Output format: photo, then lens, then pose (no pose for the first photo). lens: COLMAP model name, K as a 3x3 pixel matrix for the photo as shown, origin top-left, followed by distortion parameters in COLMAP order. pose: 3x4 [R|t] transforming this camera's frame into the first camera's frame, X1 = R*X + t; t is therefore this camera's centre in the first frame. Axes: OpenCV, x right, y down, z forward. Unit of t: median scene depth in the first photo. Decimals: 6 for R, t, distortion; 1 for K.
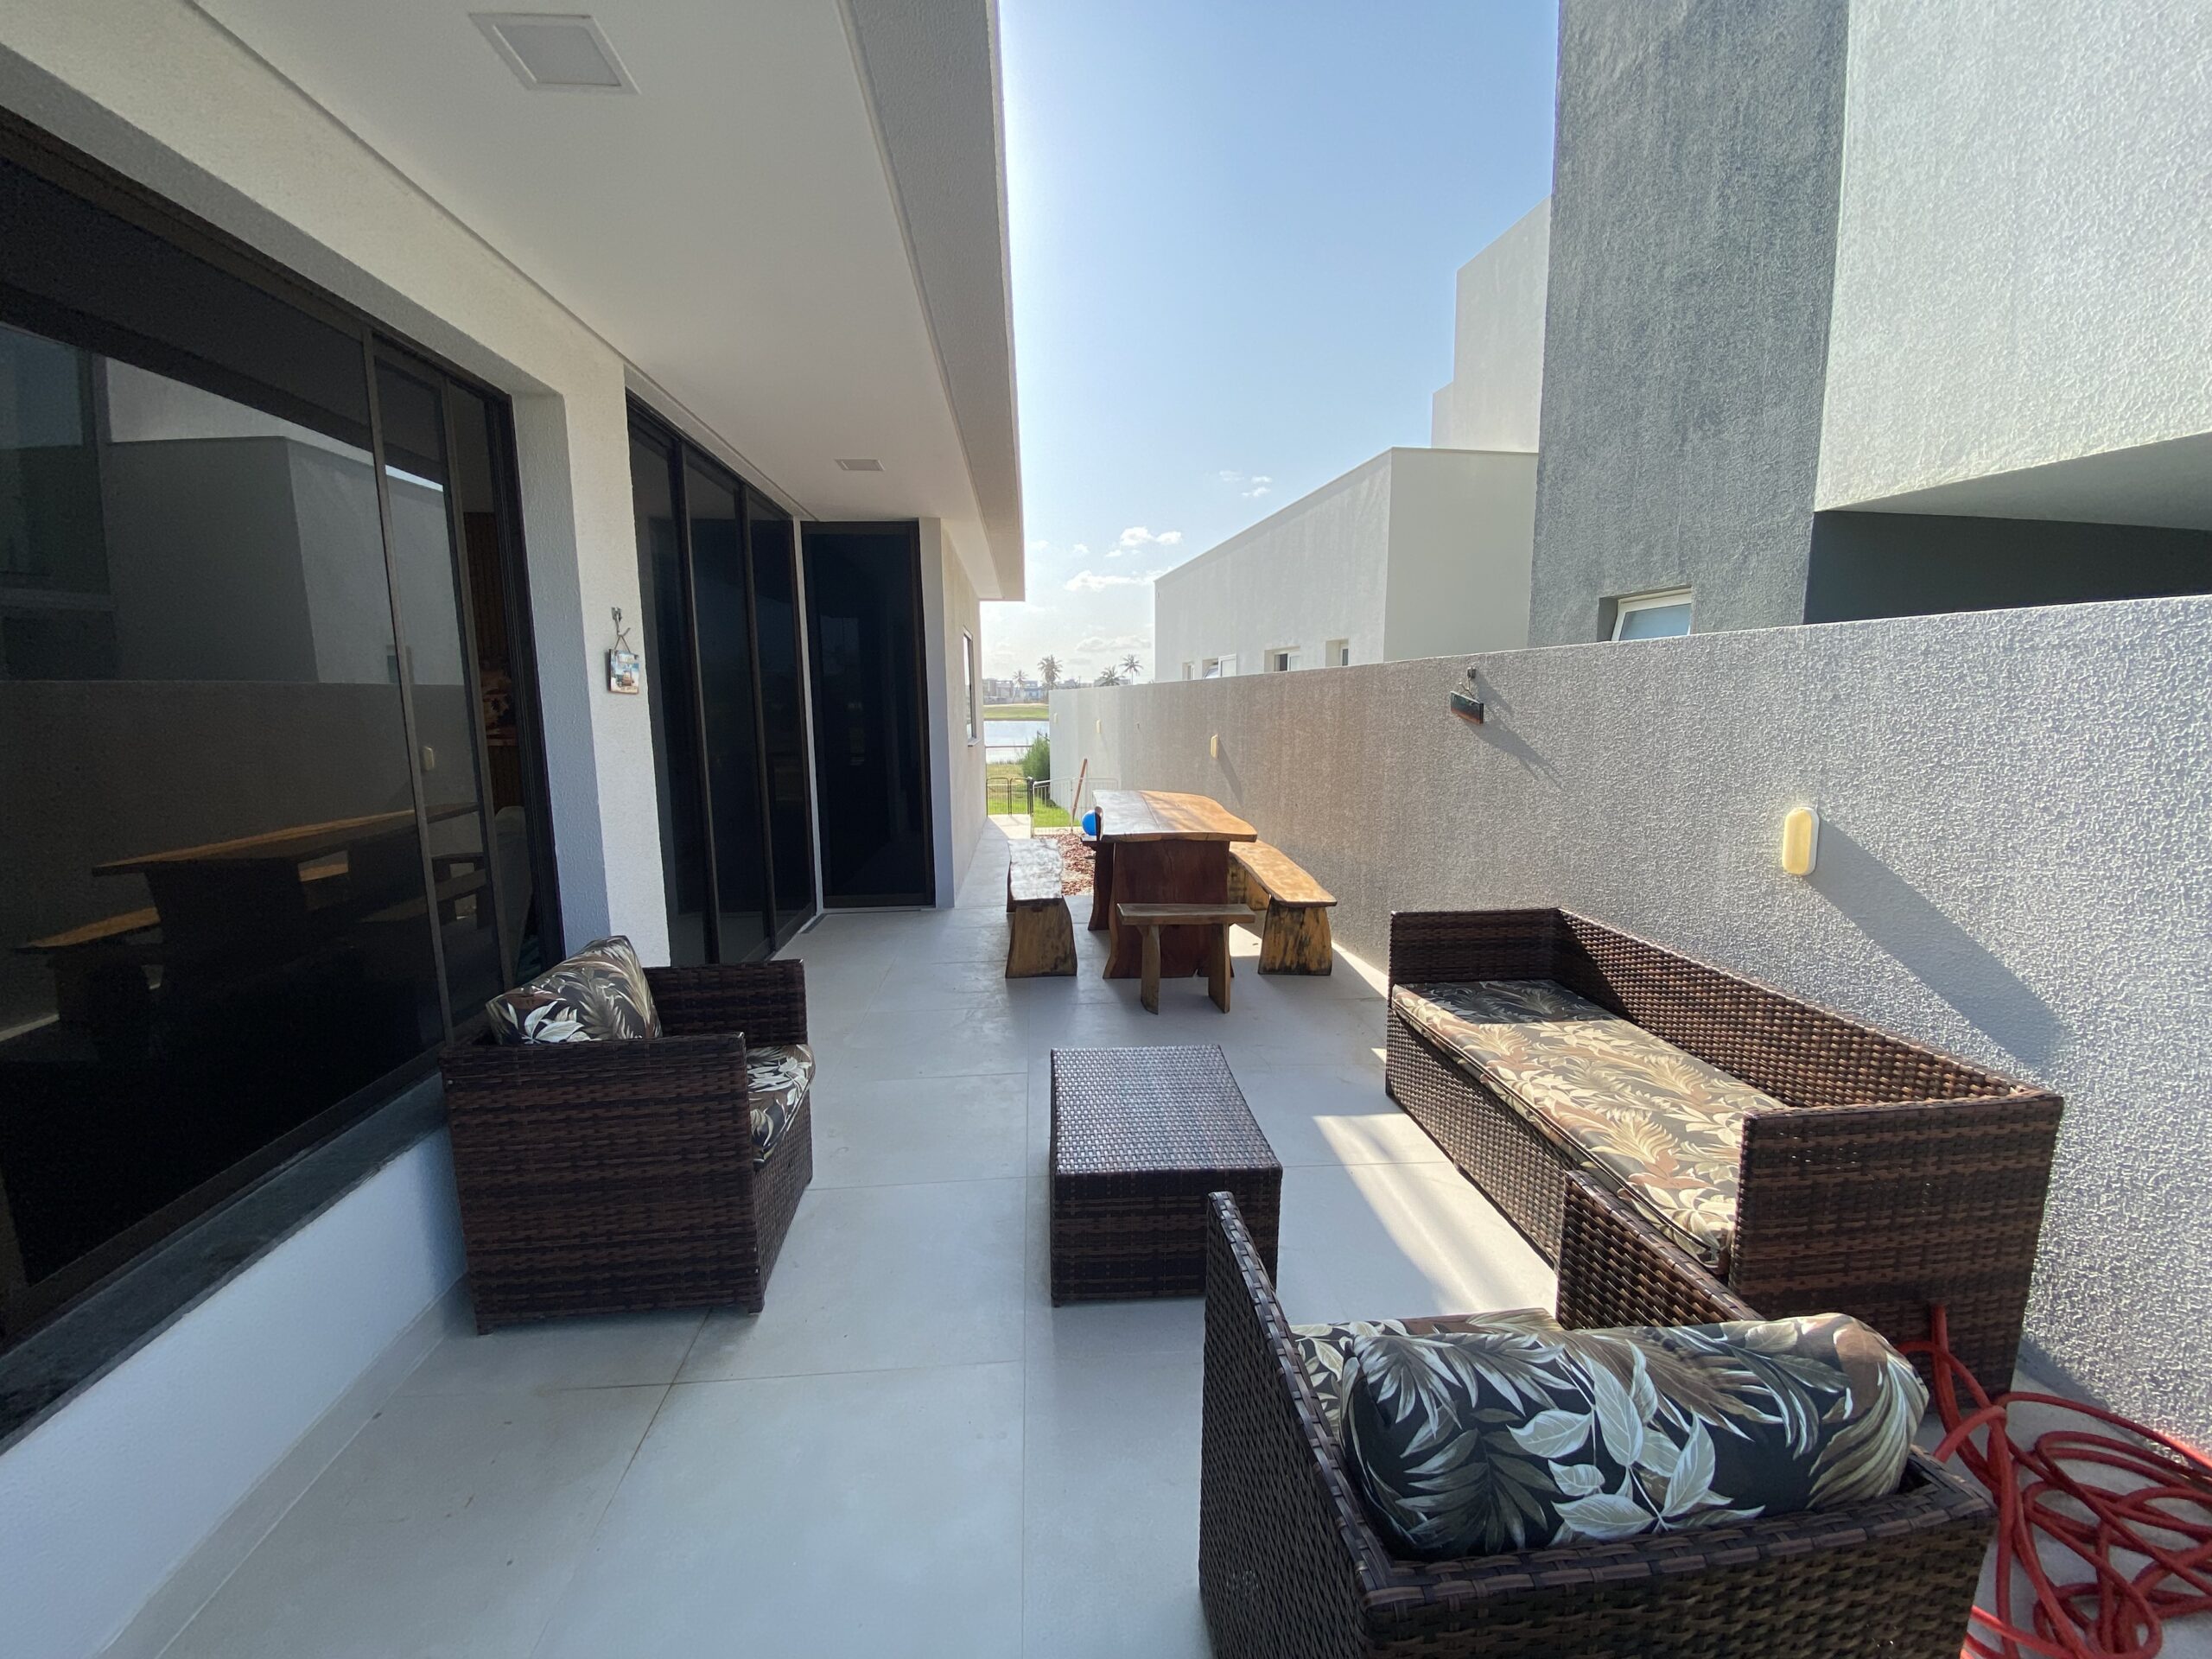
lens RADIAL K [[898.7, 0, 1106.0], [0, 898.7, 829.5], [0, 0, 1]] dist [0.001514, -0.012776]
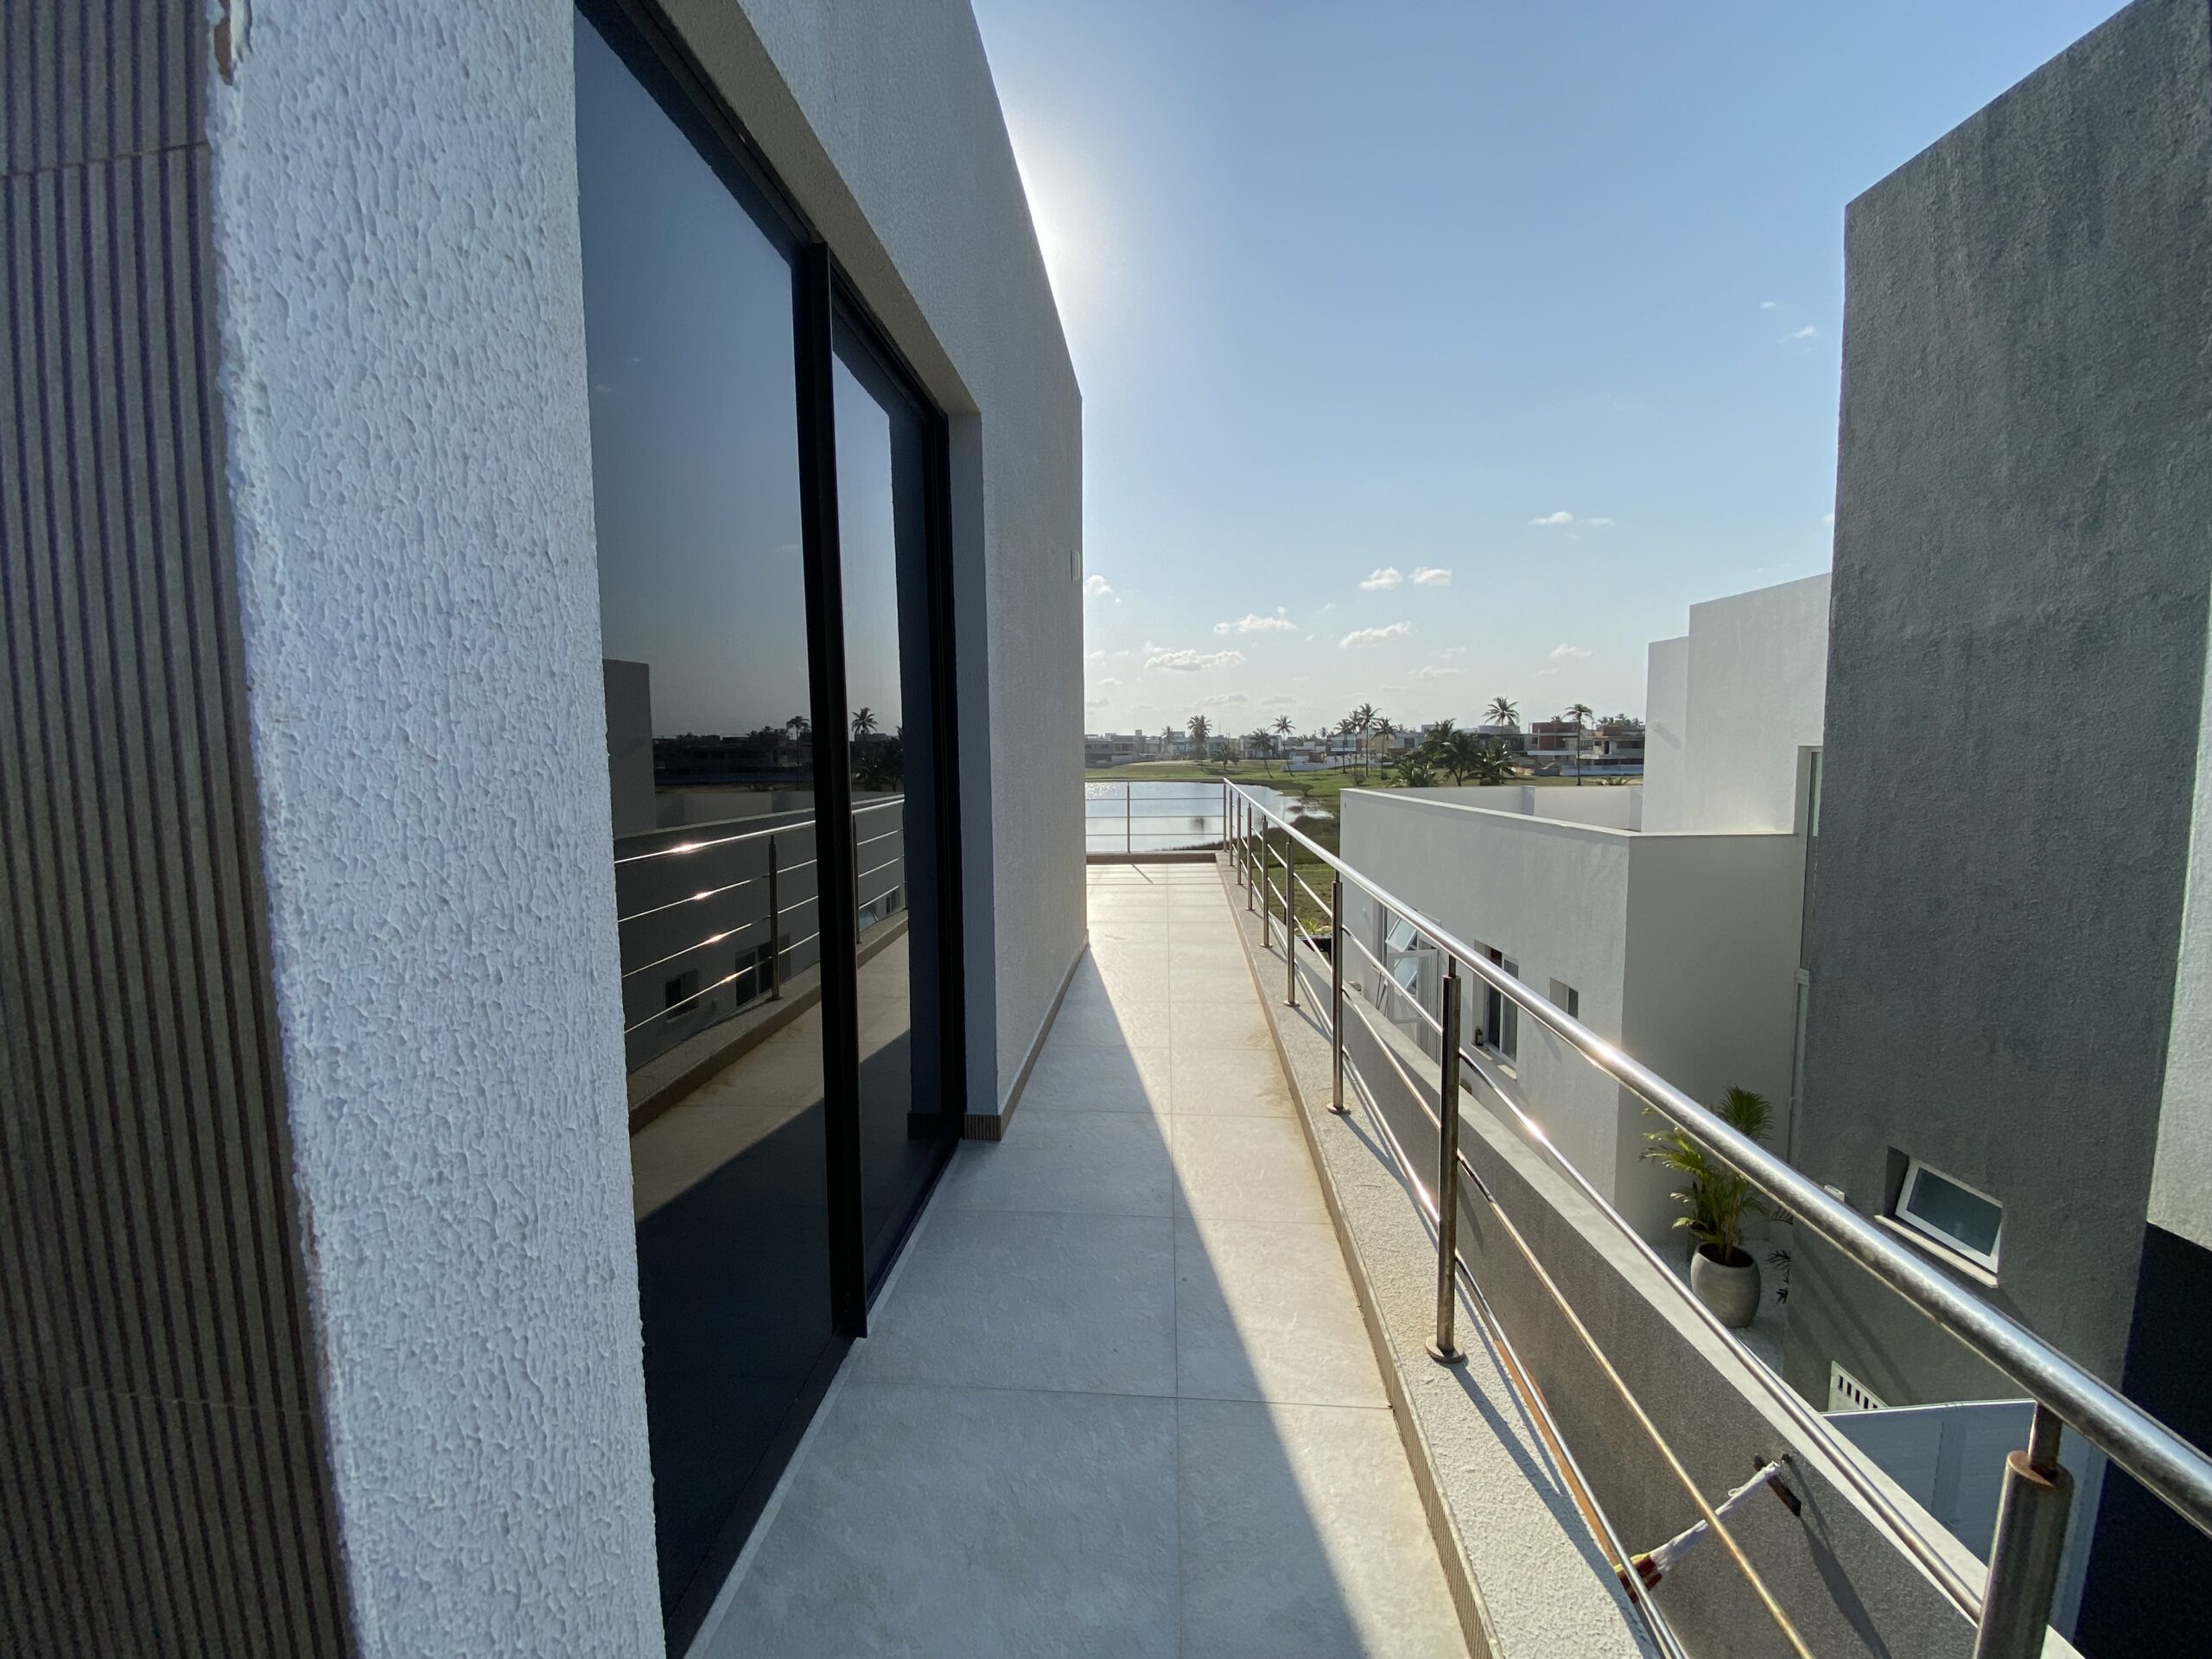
lens RADIAL K [[880.1, 0, 1099.3], [0, 880.1, 833.0], [0, 0, 1]] dist [-0.000103, -0.013427]
pose [[0.984537, 0.011037, -0.174829, -0.146910], [-0.020505, 0.998414, -0.052437, -0.598921], [0.173972, 0.055211, 0.983202, -0.104951]]
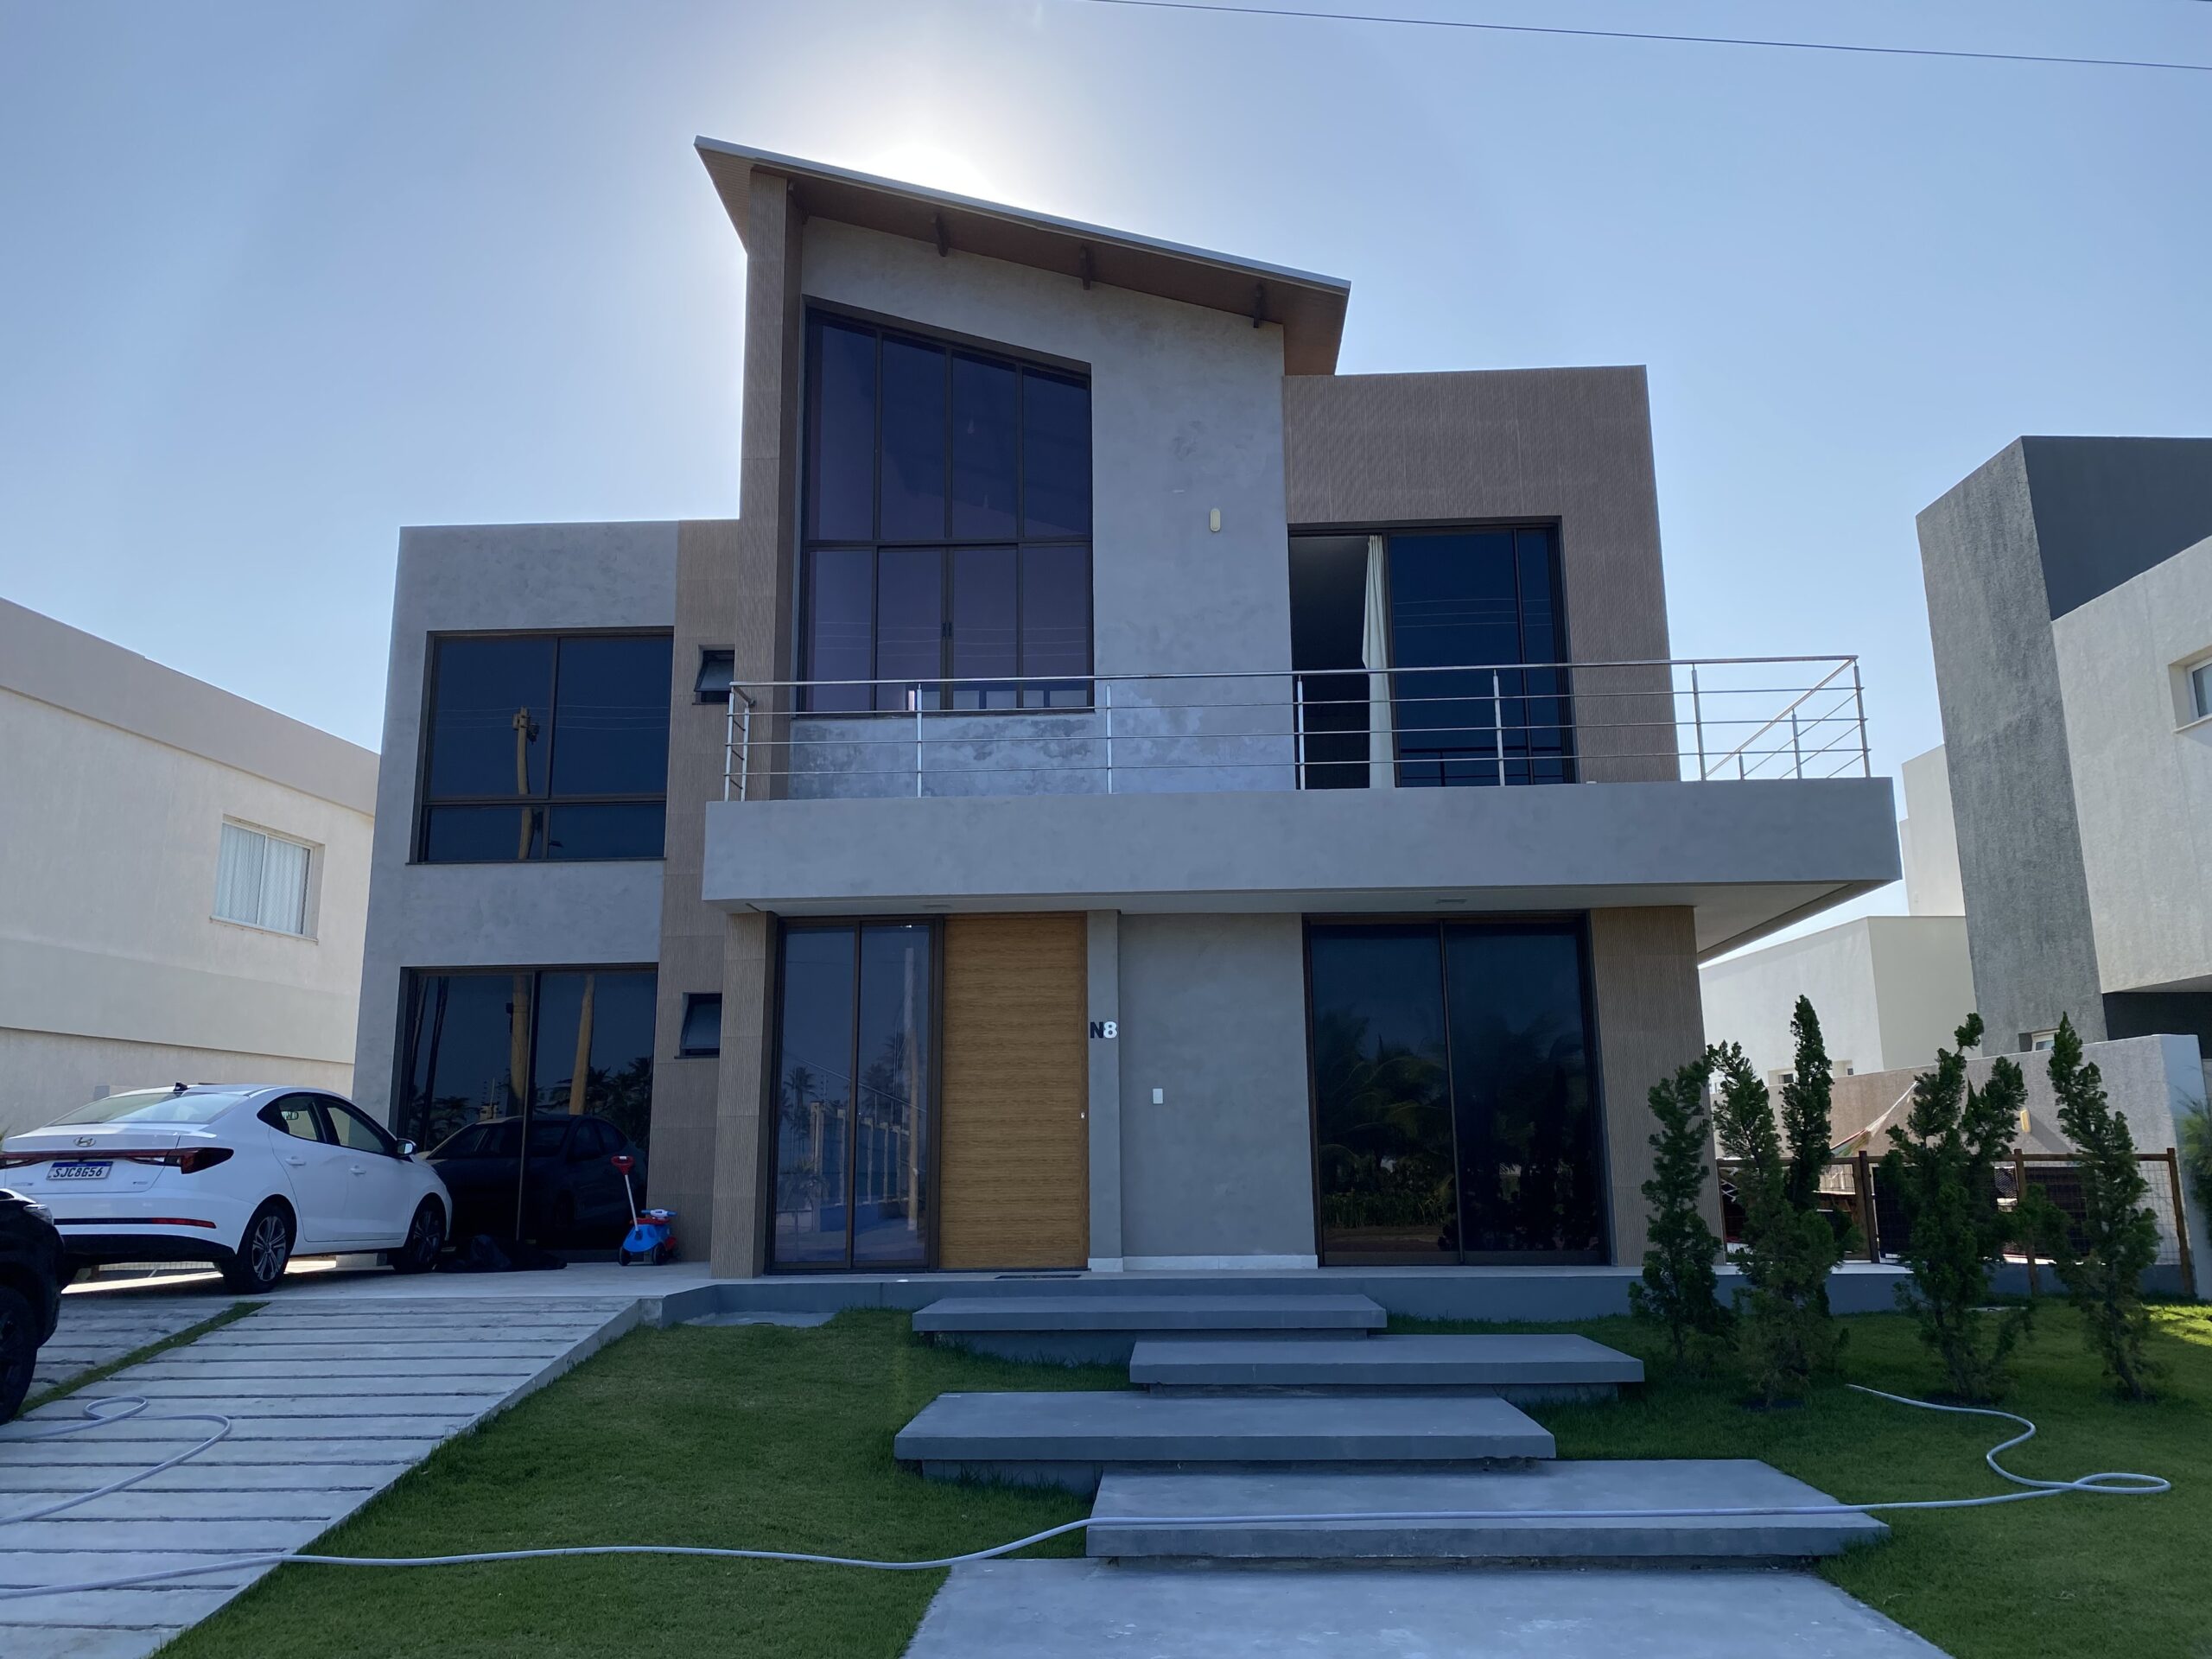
lens RADIAL K [[1679.5, 0, 1105.3], [0, 1679.5, 807.4], [0, 0, 1]] dist [0.010722, -0.001434]
pose [[0.990048, -0.031731, -0.137103, -0.723190], [-0.019245, 0.934566, -0.355269, 0.526482], [0.139404, 0.354372, 0.924655, -2.436195]]
